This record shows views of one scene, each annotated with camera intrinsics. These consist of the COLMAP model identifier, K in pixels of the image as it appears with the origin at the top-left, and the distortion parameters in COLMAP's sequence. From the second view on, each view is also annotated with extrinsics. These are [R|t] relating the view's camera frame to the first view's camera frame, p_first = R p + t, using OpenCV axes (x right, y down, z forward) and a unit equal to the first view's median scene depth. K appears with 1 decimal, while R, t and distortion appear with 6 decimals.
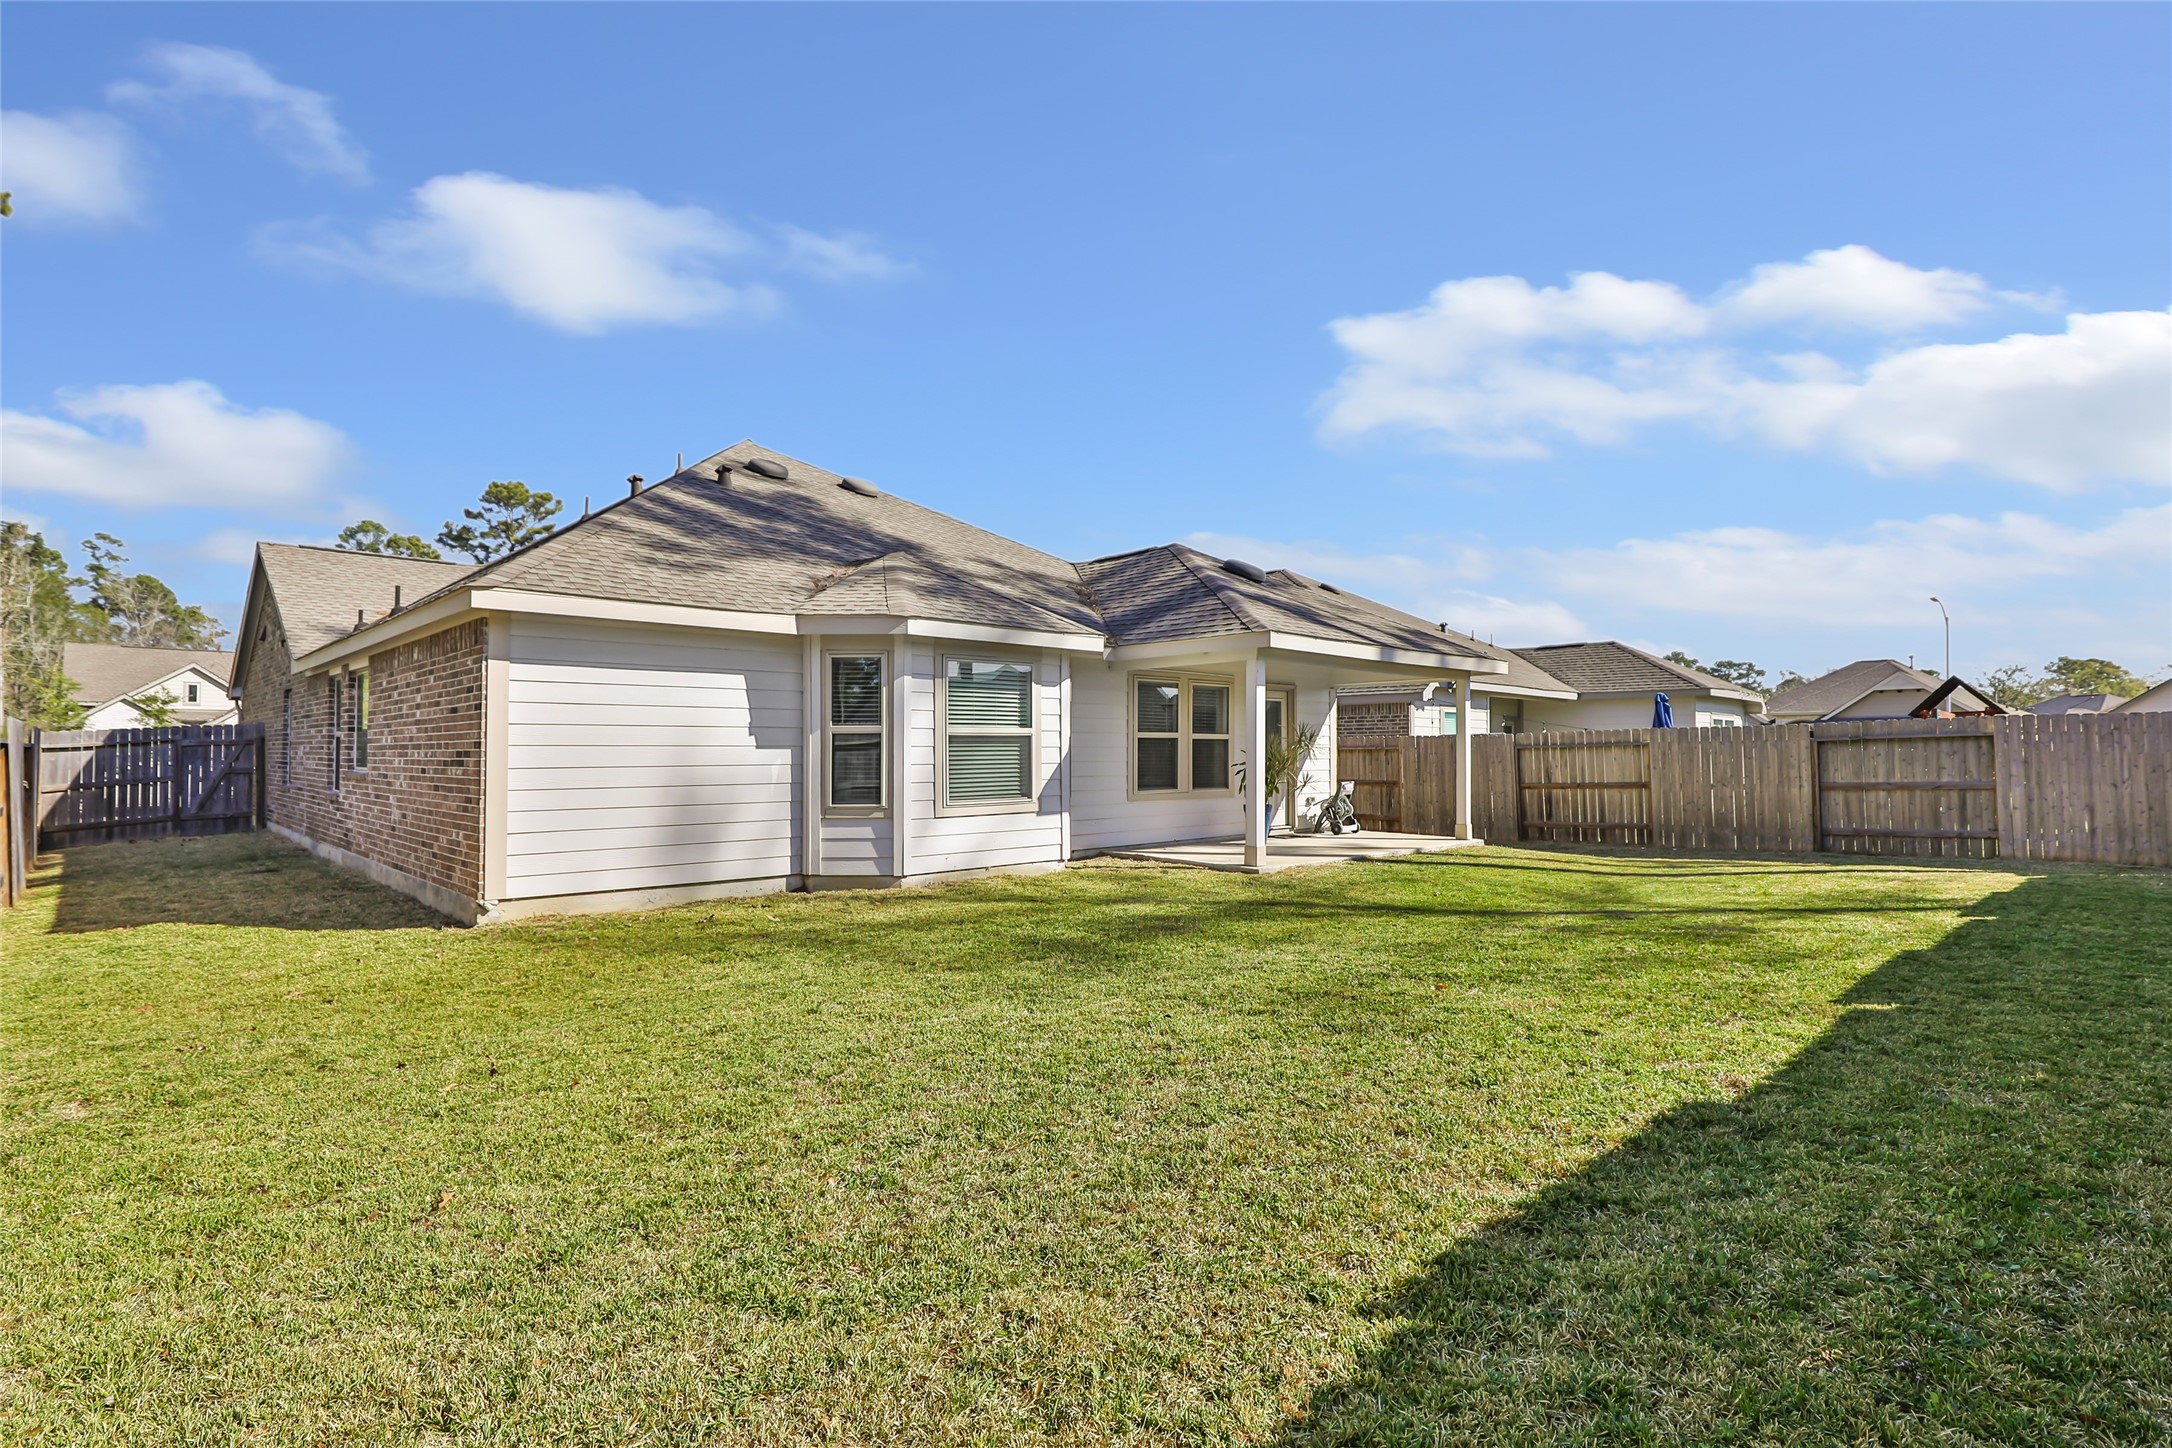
lens RADIAL K [[1002.9, 0, 1086.0], [0, 1002.9, 724.0], [0, 0, 1]] dist [-0.000177, -0.000012]
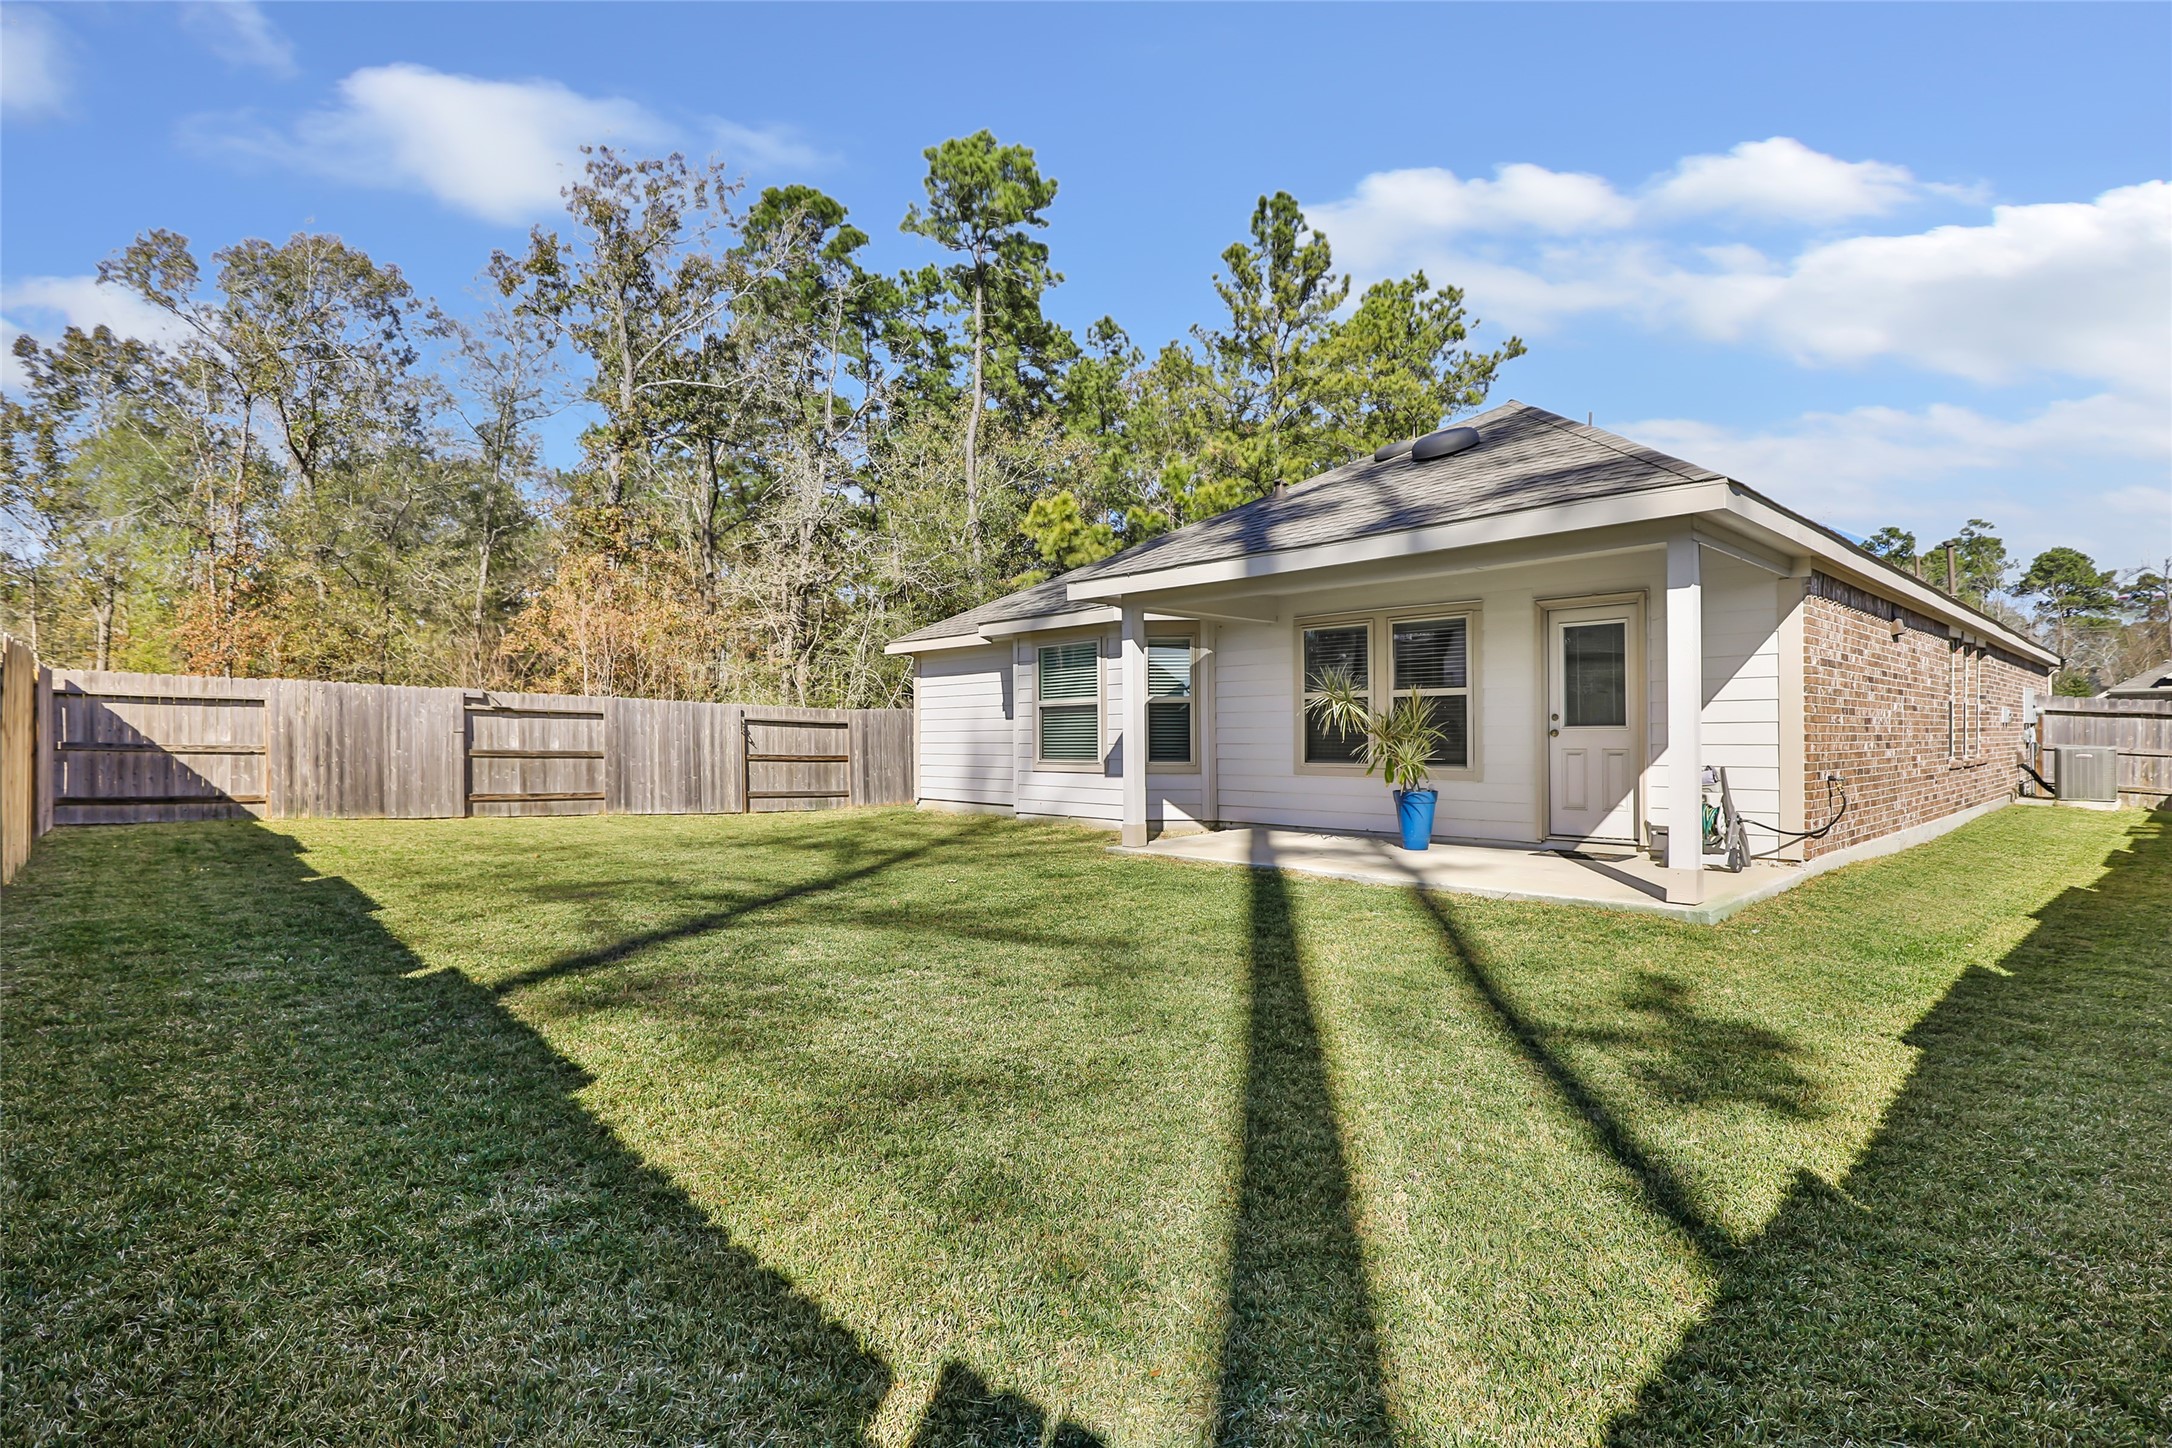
lens RADIAL K [[1002.9, 0, 1086.0], [0, 1002.9, 724.0], [0, 0, 1]] dist [-0.000177, -0.000012]
pose [[-0.009434, -0.010896, -0.999896, 1.045587], [0.035507, 0.999306, -0.011225, 0.046768], [0.999325, -0.035609, -0.009040, 1.003880]]
